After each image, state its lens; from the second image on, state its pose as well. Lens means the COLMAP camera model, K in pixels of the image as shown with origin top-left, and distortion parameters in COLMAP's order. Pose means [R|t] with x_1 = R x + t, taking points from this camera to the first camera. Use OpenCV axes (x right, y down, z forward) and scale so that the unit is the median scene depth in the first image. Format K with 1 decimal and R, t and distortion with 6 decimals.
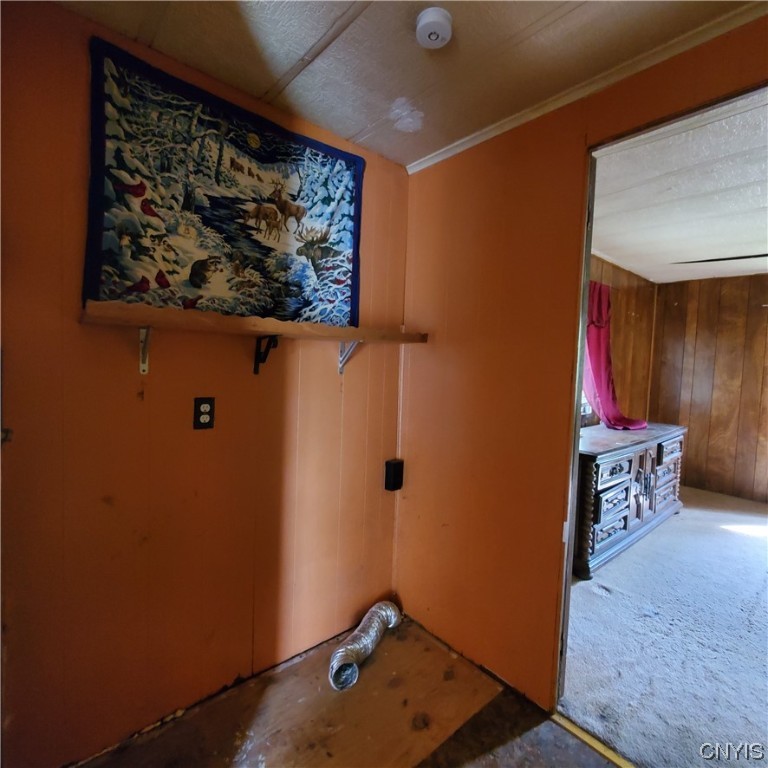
lens RADIAL K [[402.8, 0, 378.9], [0, 402.8, 375.9], [0, 0, 1]] dist [-0.001389, -0.000846]
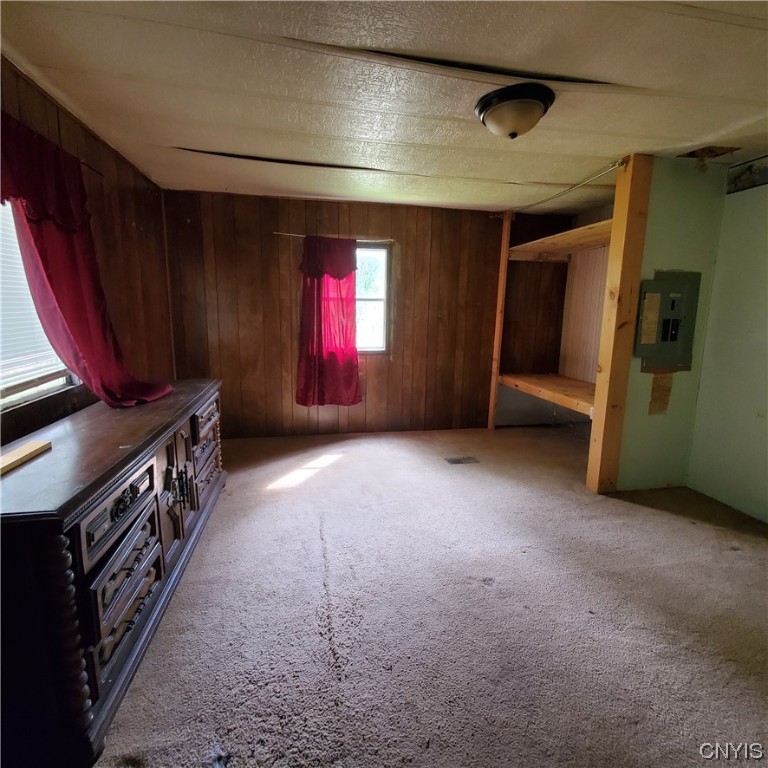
lens RADIAL K [[402.8, 0, 378.9], [0, 402.8, 375.9], [0, 0, 1]] dist [-0.001389, -0.000846]
pose [[0.495660, -0.176157, 0.850465, 0.248230], [0.046508, 0.983193, 0.176544, -0.002944], [-0.867271, -0.047952, 0.495522, 0.339241]]
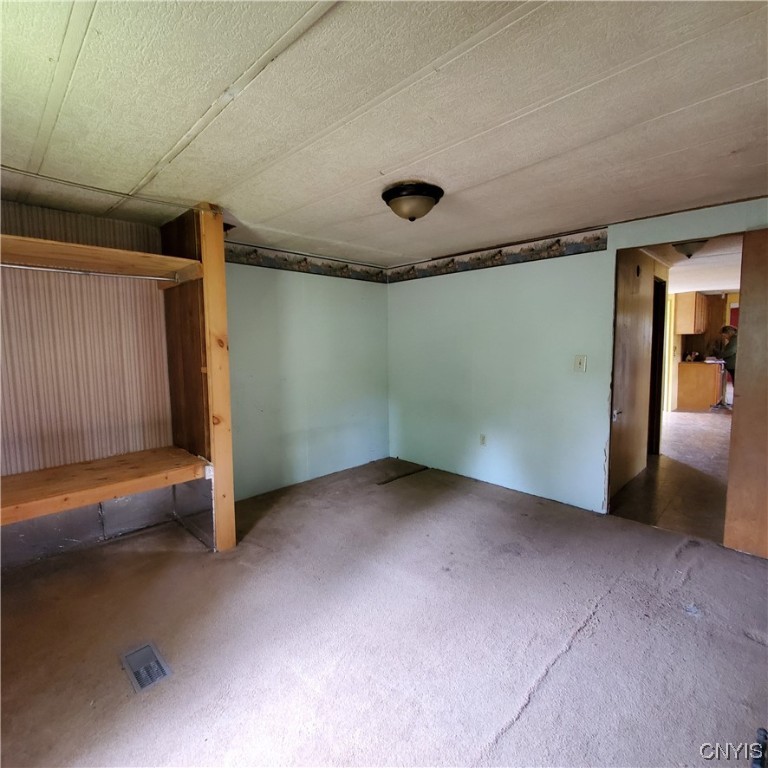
lens RADIAL K [[402.8, 0, 378.9], [0, 402.8, 375.9], [0, 0, 1]] dist [-0.001389, -0.000846]
pose [[-0.996790, -0.020803, -0.077309, 0.893253], [-0.030228, 0.991968, 0.122822, -0.036431], [0.074133, 0.124764, -0.989413, 1.080785]]
